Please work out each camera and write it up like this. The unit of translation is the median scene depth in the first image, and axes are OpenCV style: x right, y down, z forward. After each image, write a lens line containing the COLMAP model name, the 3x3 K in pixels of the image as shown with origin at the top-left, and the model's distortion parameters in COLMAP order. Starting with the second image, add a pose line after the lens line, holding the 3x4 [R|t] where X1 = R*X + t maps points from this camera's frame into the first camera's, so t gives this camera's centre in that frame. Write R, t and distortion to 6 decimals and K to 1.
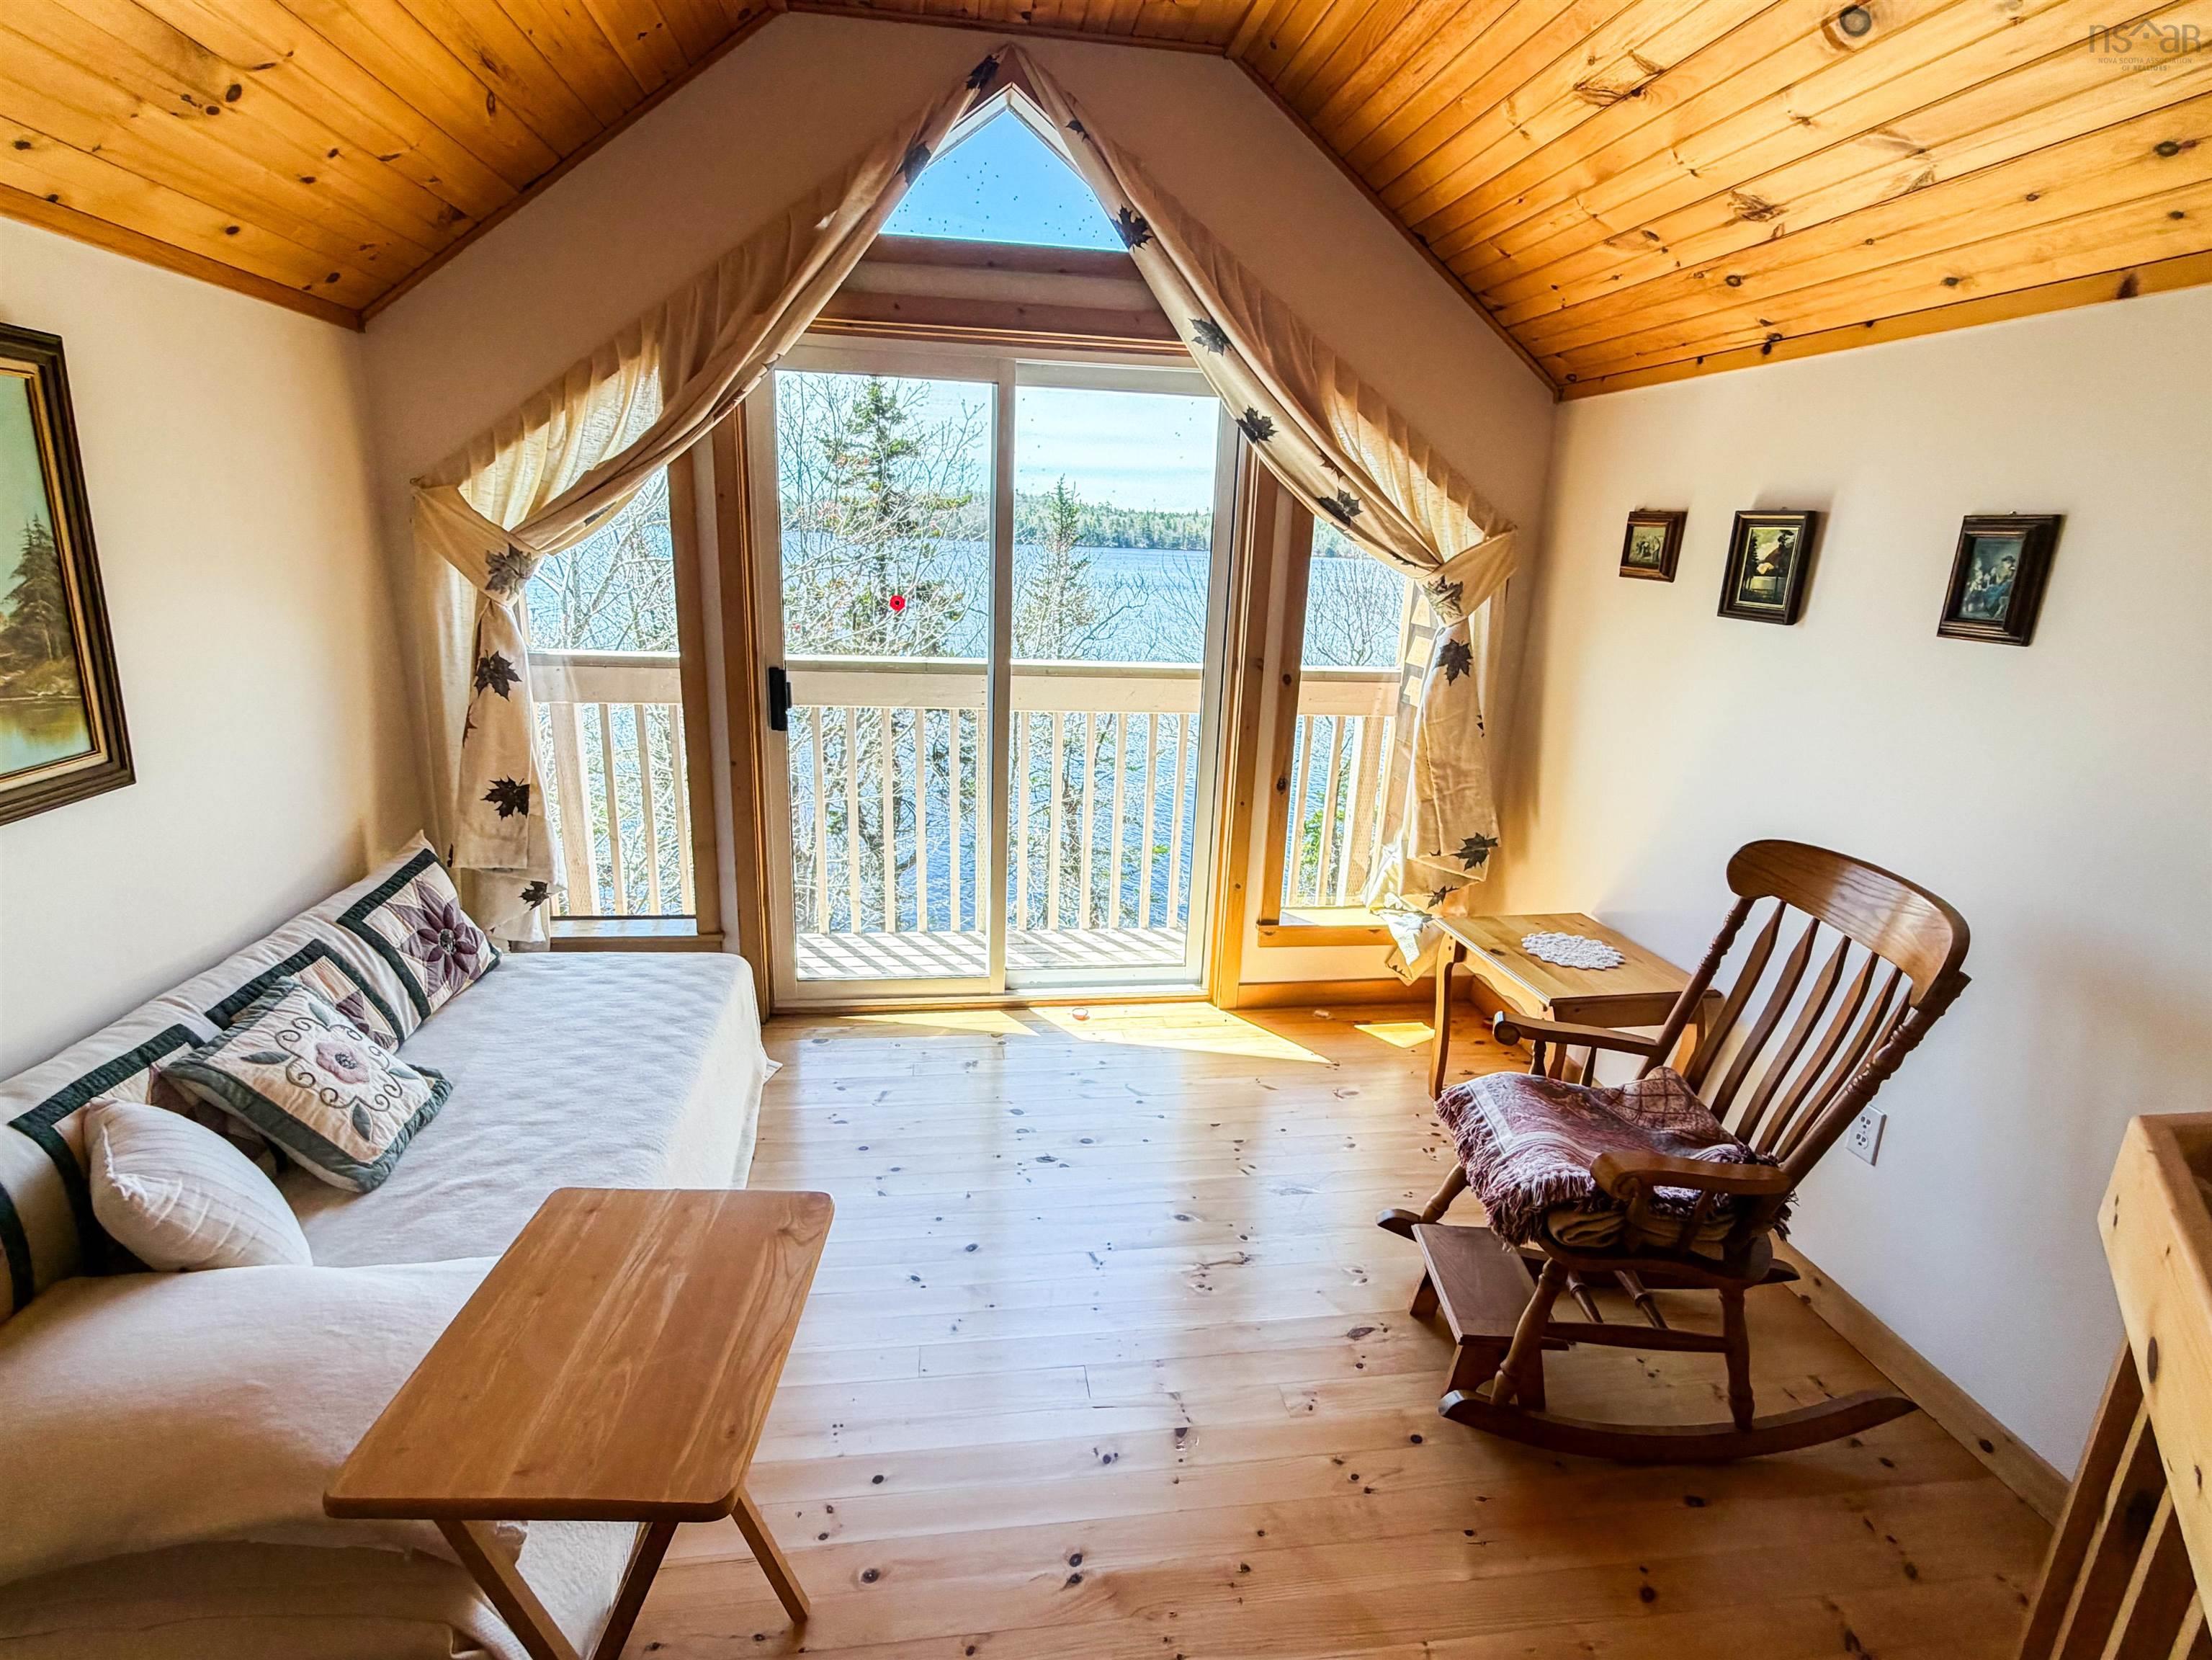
lens RADIAL K [[1078.7, 0, 1099.5], [0, 1078.7, 826.0], [0, 0, 1]] dist [-0.002871, -0.000333]
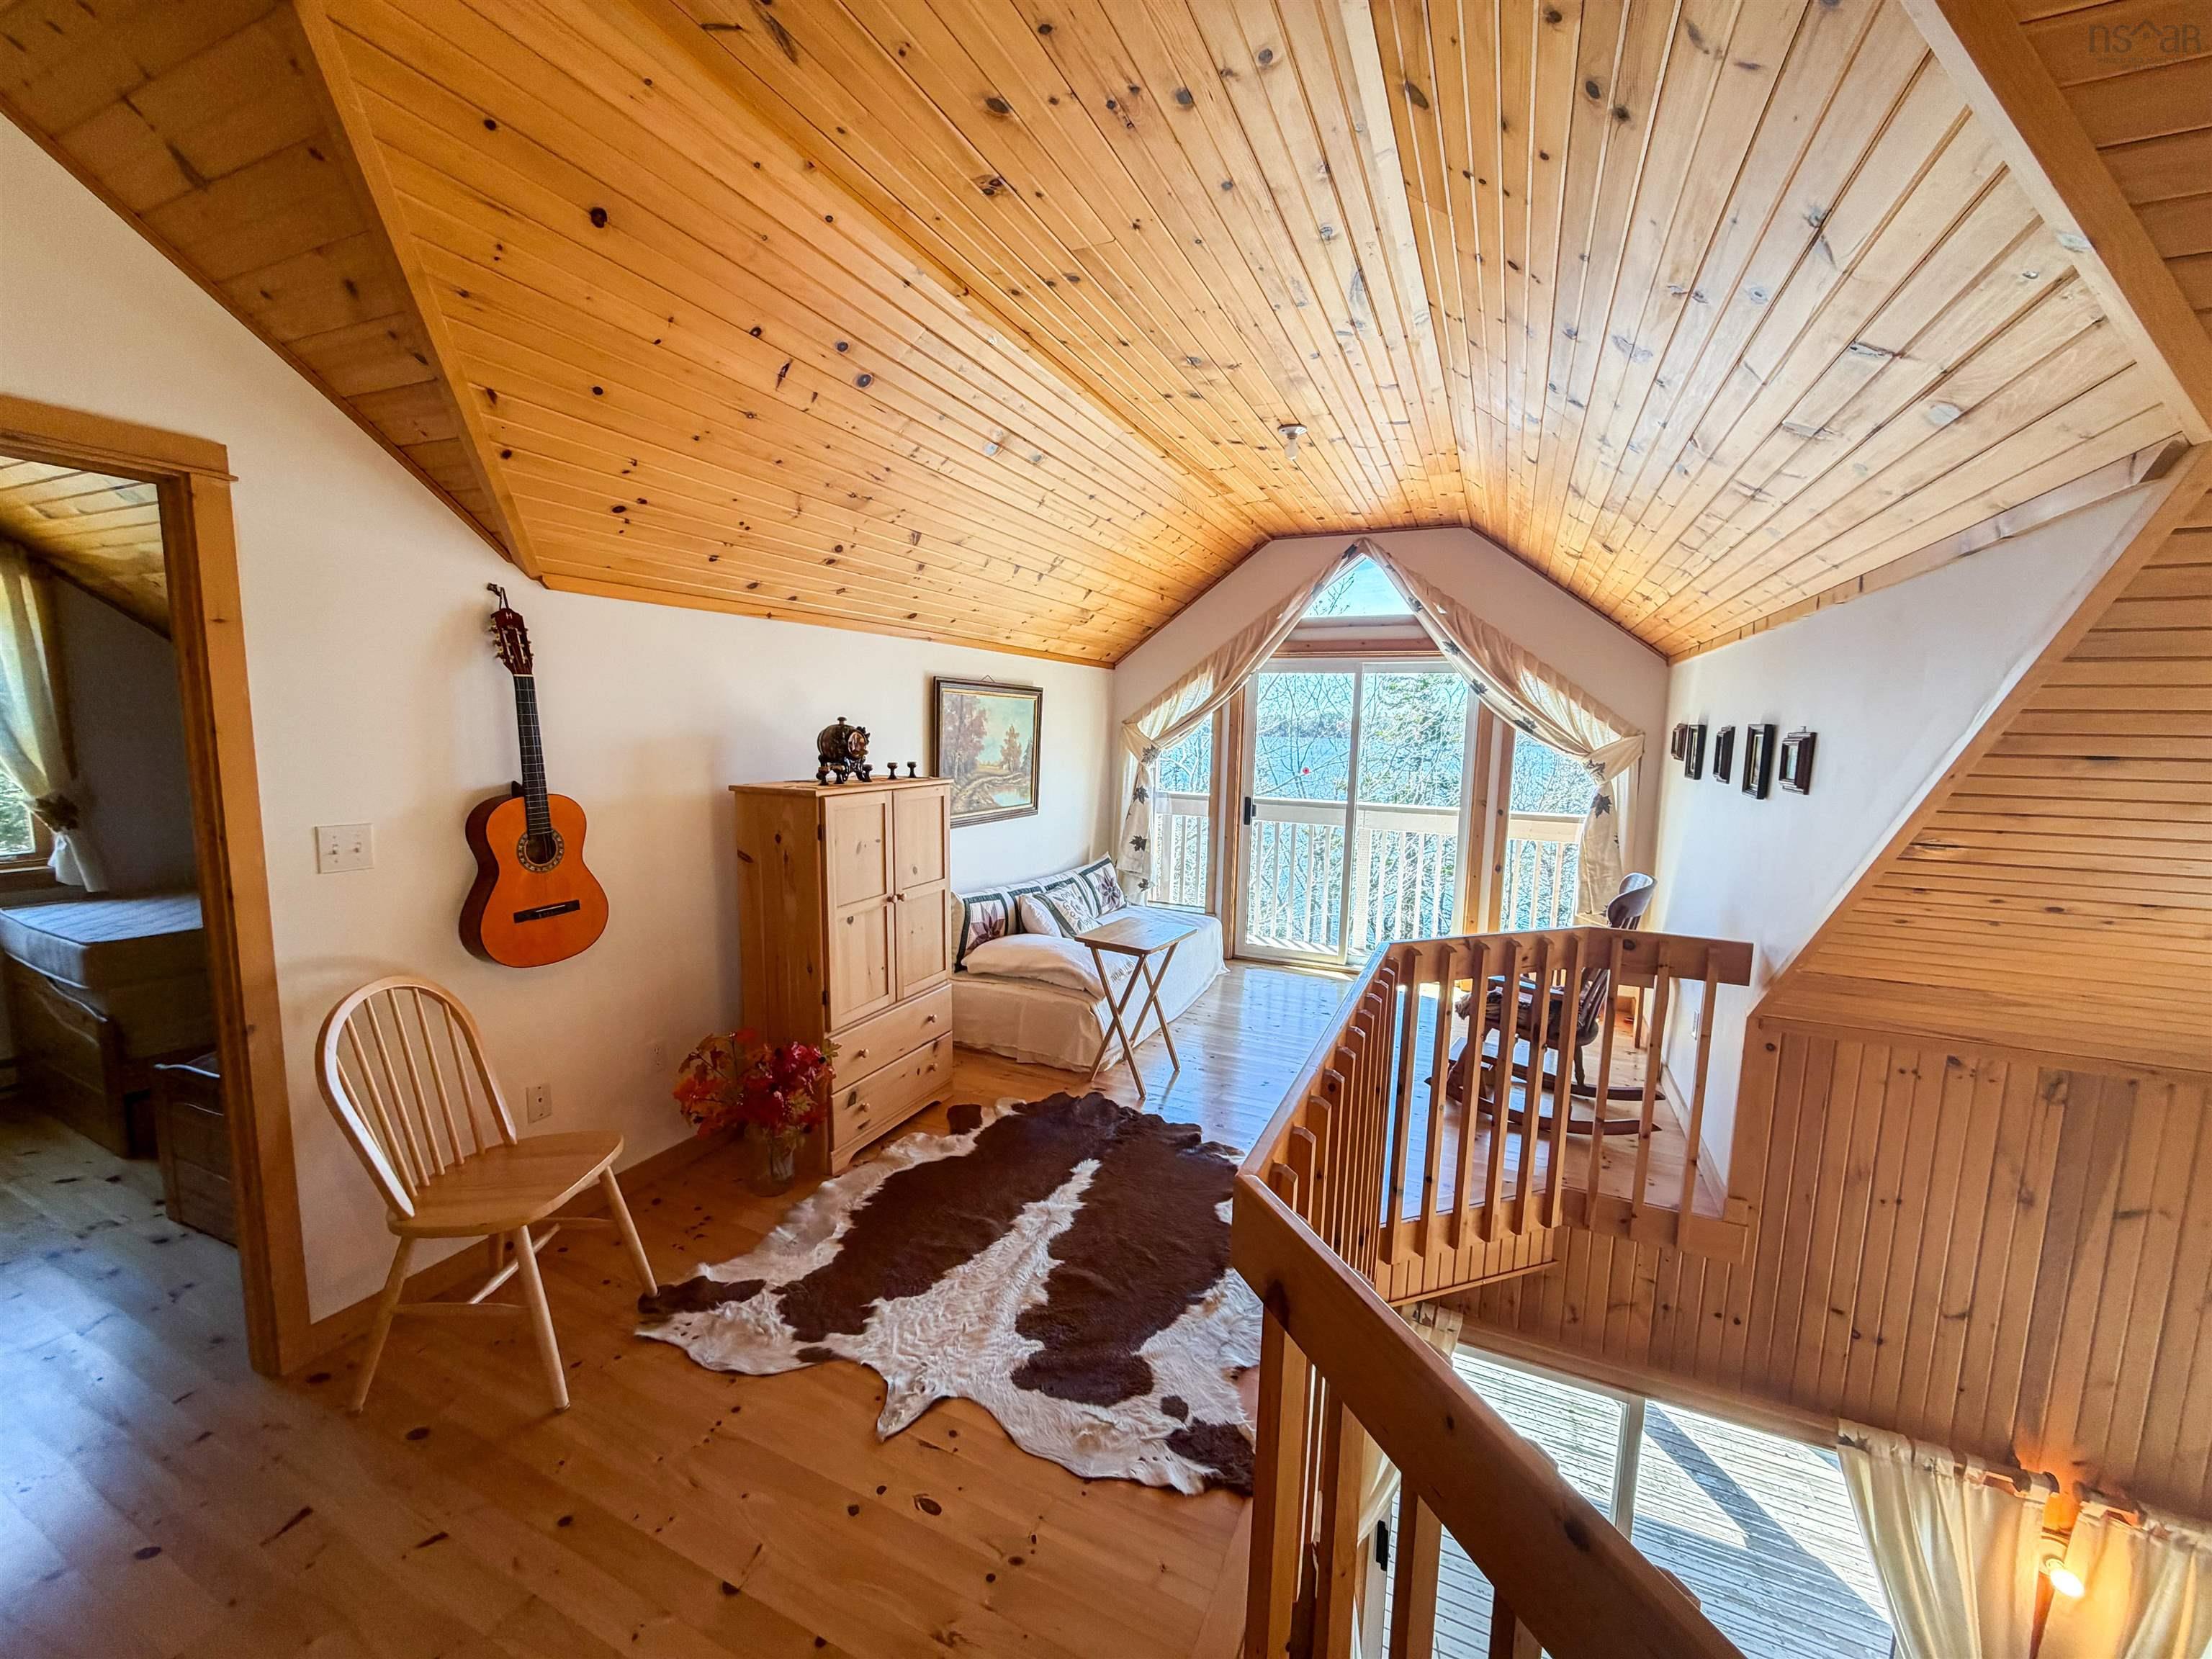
lens RADIAL K [[873.2, 0, 1101.7], [0, 873.2, 828.7], [0, 0, 1]] dist [0.000652, -0.000039]
pose [[0.838320, 0.047637, -0.543093, 0.498299], [-0.136289, 0.982857, -0.124166, 0.212966], [0.527868, 0.178108, 0.830441, -0.764916]]
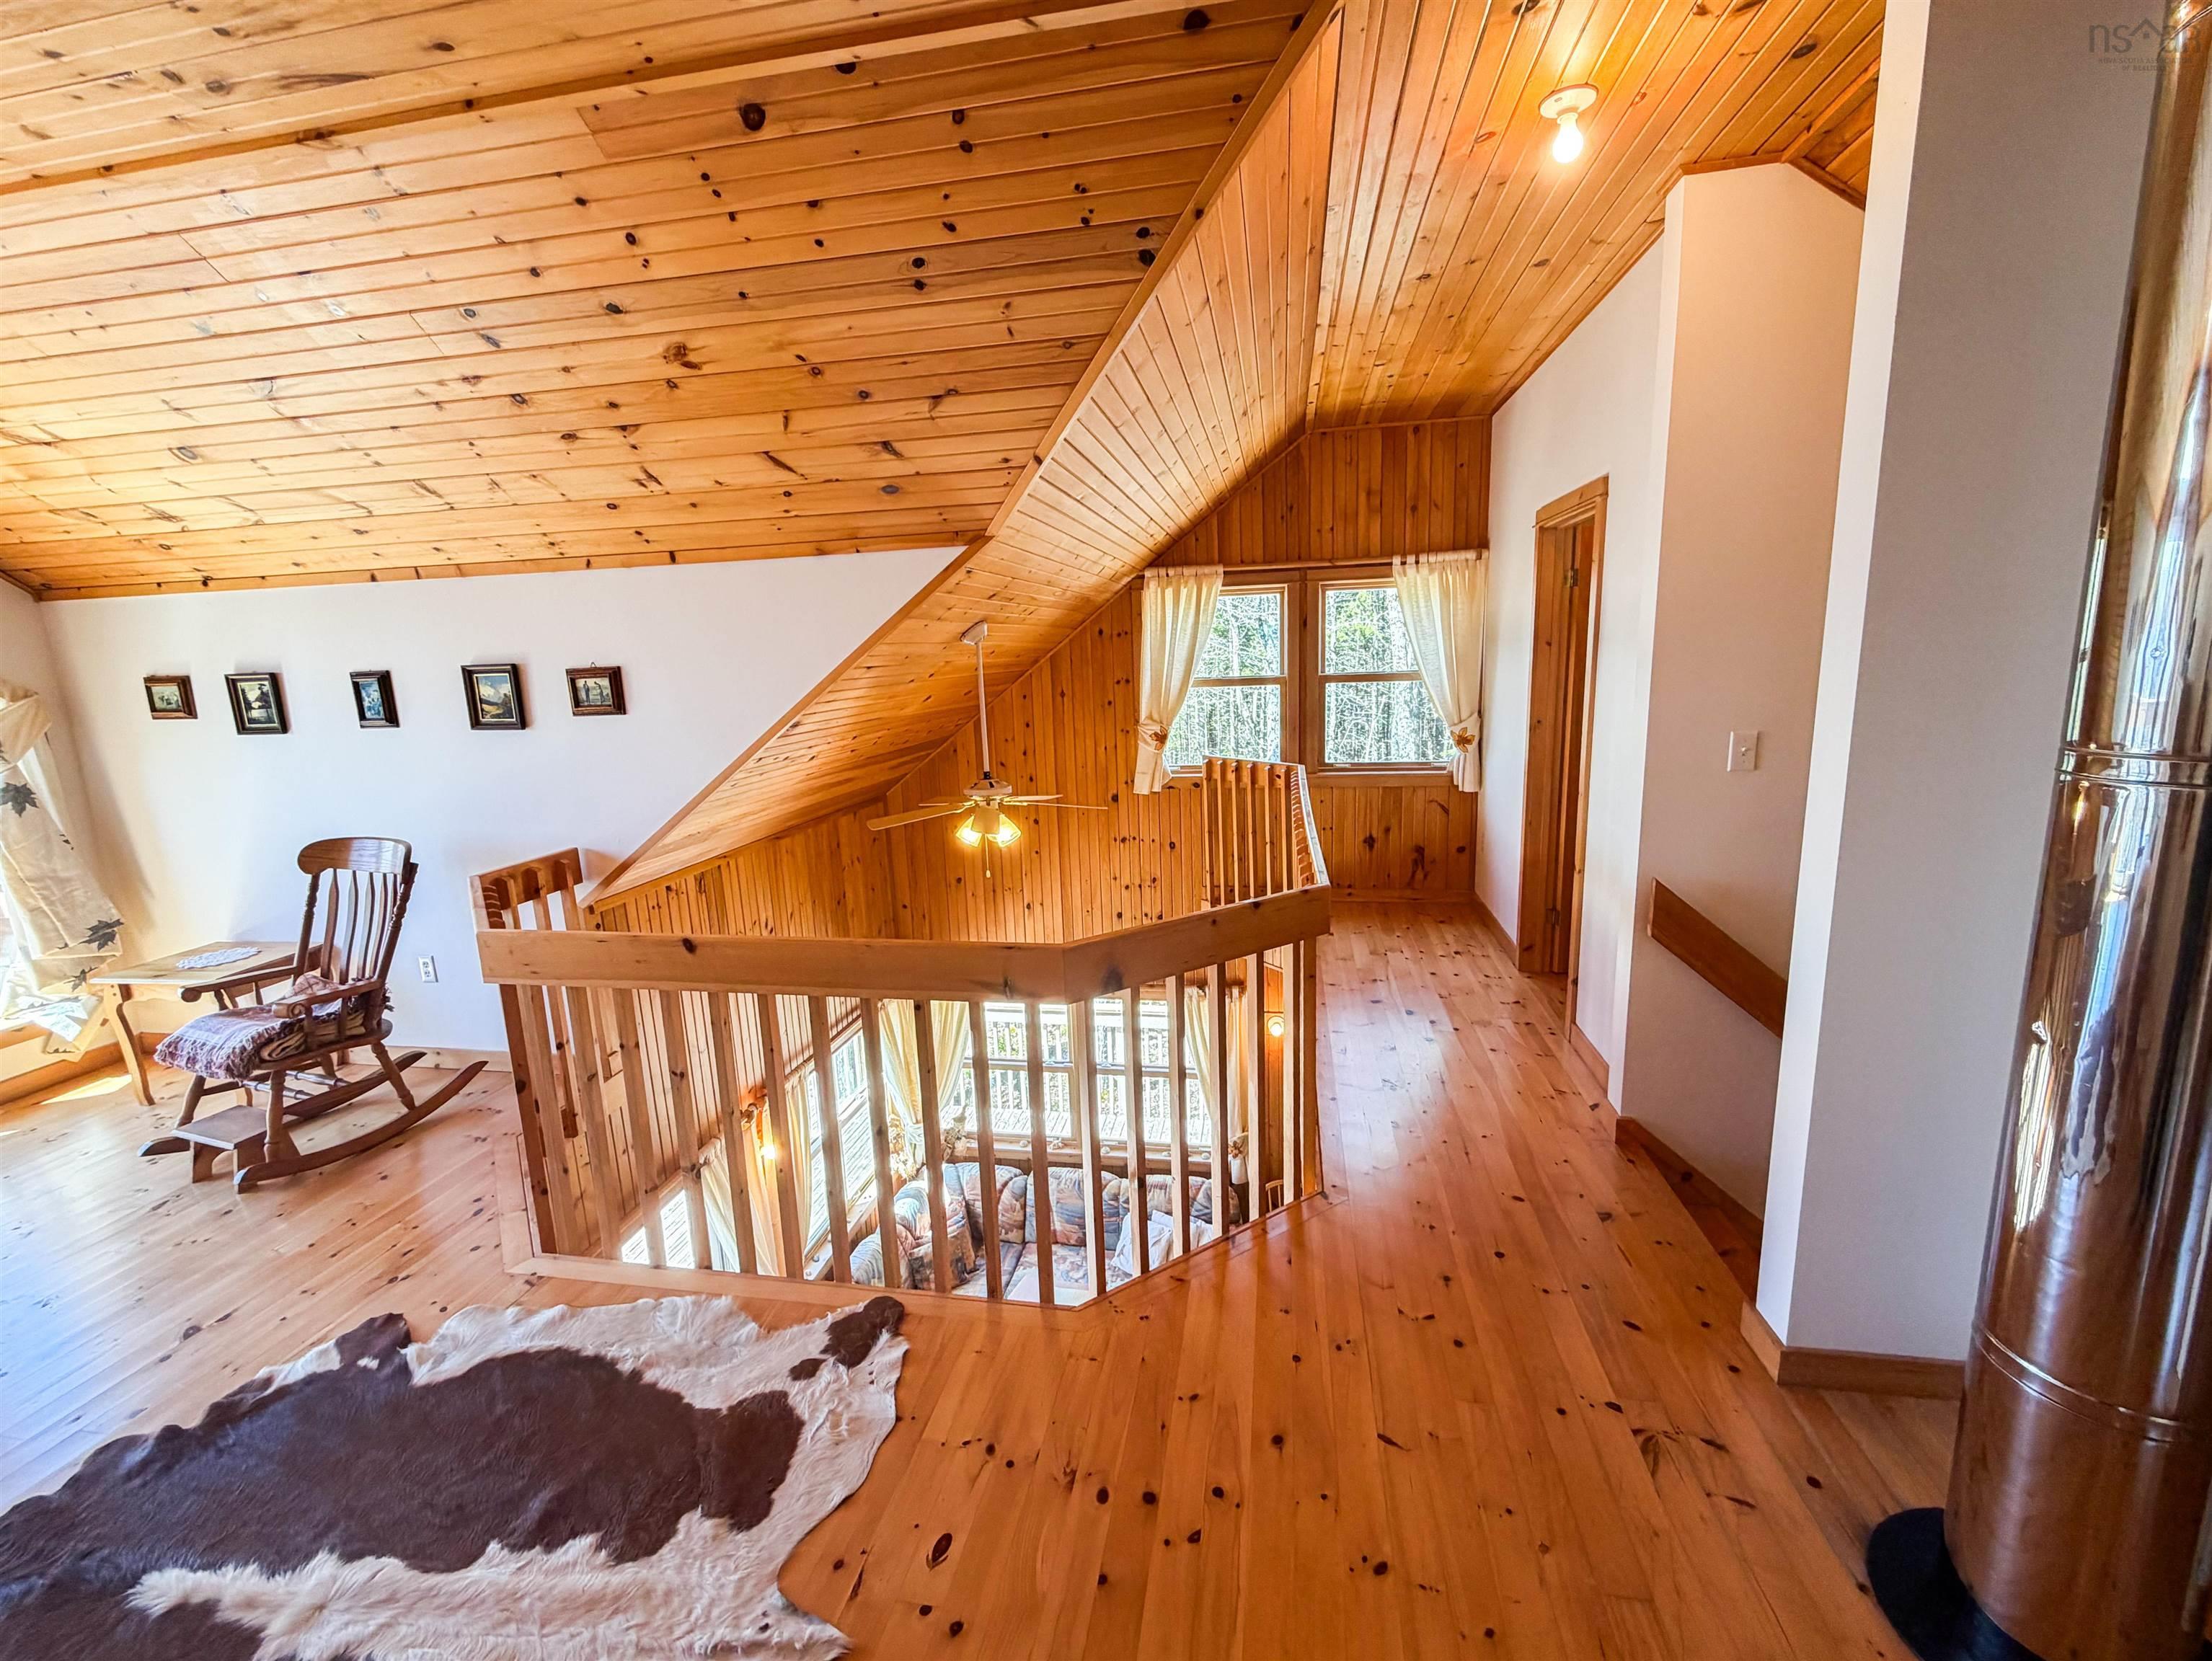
lens RADIAL K [[935.0, 0, 1100.0], [0, 935.0, 832.9], [0, 0, 1]] dist [-0.000342, 0.000202]
pose [[0.319538, -0.227418, 0.919879, -0.336662], [0.300897, 0.944881, 0.129076, 0.149802], [-0.898530, 0.235544, 0.370354, -0.644019]]
